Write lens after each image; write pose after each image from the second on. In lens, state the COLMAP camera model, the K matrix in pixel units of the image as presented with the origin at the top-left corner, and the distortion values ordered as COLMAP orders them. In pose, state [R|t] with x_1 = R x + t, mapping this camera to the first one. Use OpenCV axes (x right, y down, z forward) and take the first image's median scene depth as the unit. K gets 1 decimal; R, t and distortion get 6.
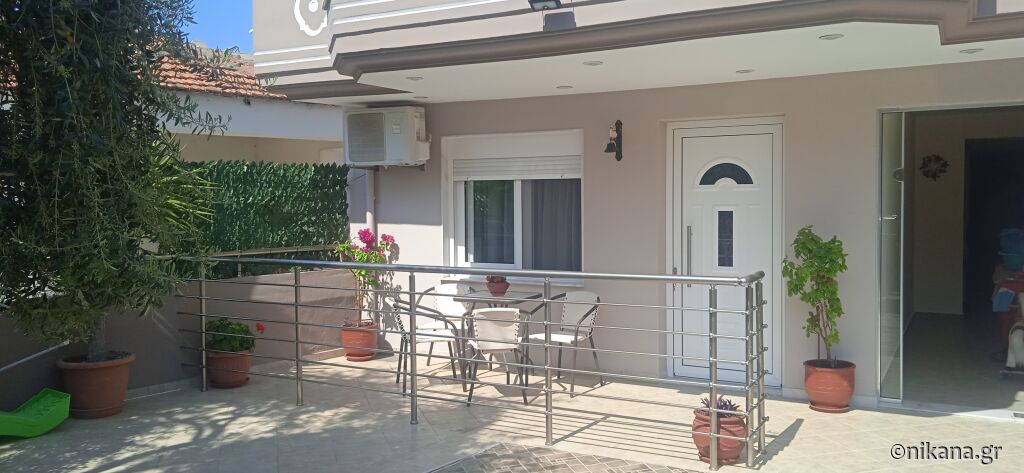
lens RADIAL K [[828.6, 0, 512.0], [0, 828.6, 236.5], [0, 0, 1]] dist [0.002939, -0.002160]
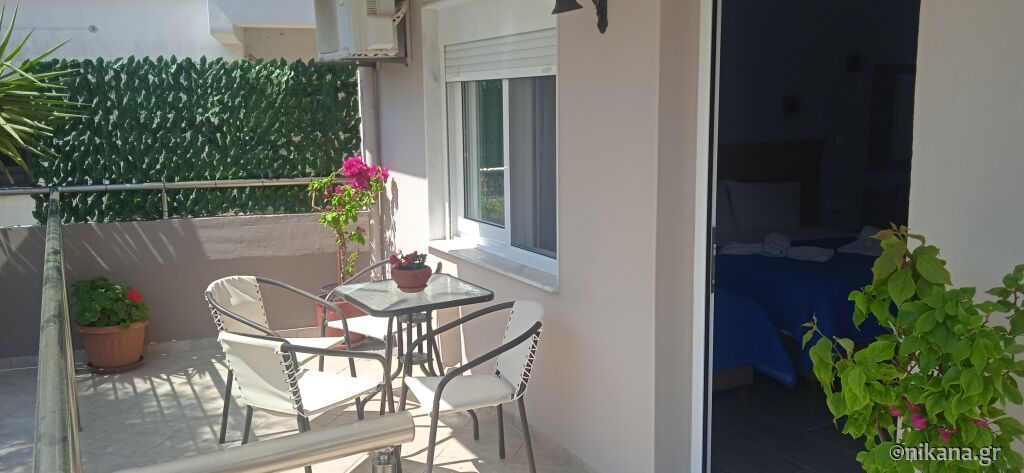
lens RADIAL K [[828.6, 0, 512.0], [0, 828.6, 236.5], [0, 0, 1]] dist [0.002939, -0.002160]
pose [[0.847617, 0.085669, -0.523647, 0.304852], [-0.025419, 0.992303, 0.121197, -0.031416], [0.529999, -0.089418, 0.843270, 0.528067]]
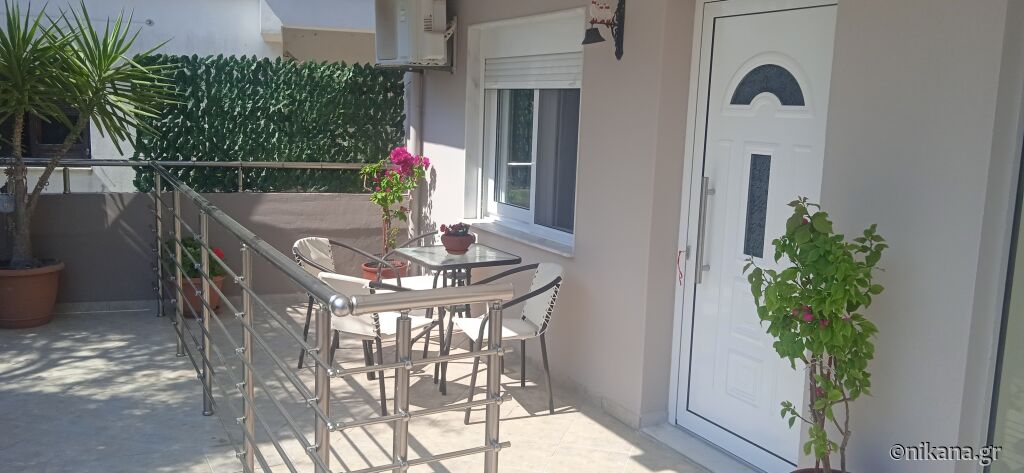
lens RADIAL K [[828.6, 0, 512.0], [0, 828.6, 236.5], [0, 0, 1]] dist [0.002939, -0.002160]
pose [[0.845711, 0.121528, -0.519619, 0.357923], [-0.070569, 0.990641, 0.116834, -0.026102], [0.528955, -0.062139, 0.846372, 0.400739]]
